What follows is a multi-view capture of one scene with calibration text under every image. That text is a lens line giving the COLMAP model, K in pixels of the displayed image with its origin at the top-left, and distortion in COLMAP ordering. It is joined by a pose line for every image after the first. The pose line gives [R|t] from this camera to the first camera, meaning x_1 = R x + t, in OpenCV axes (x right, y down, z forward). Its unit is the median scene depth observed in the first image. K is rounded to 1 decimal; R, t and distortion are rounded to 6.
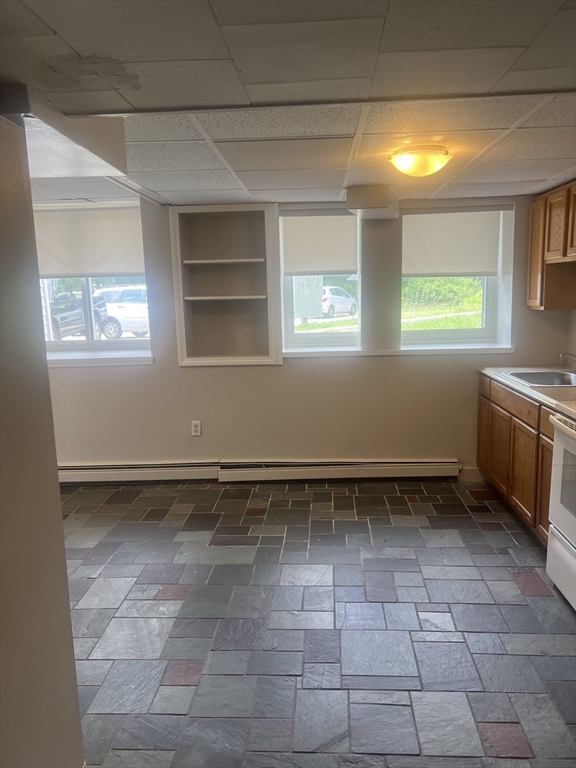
lens RADIAL K [[572.1, 0, 290.2], [0, 572.1, 383.8], [0, 0, 1]] dist [0.006463, -0.002098]
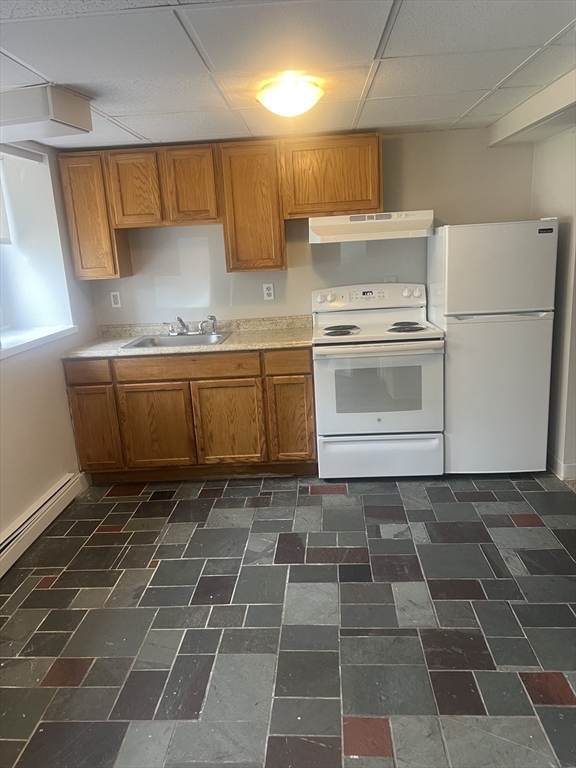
lens RADIAL K [[572.1, 0, 287.8], [0, 572.1, 384.9], [0, 0, 1]] dist [0.006463, -0.002098]
pose [[0.002351, -0.212993, 0.977051, -0.522209], [0.221375, 0.952922, 0.207201, -0.094636], [-0.975186, 0.215807, 0.049391, 0.715895]]
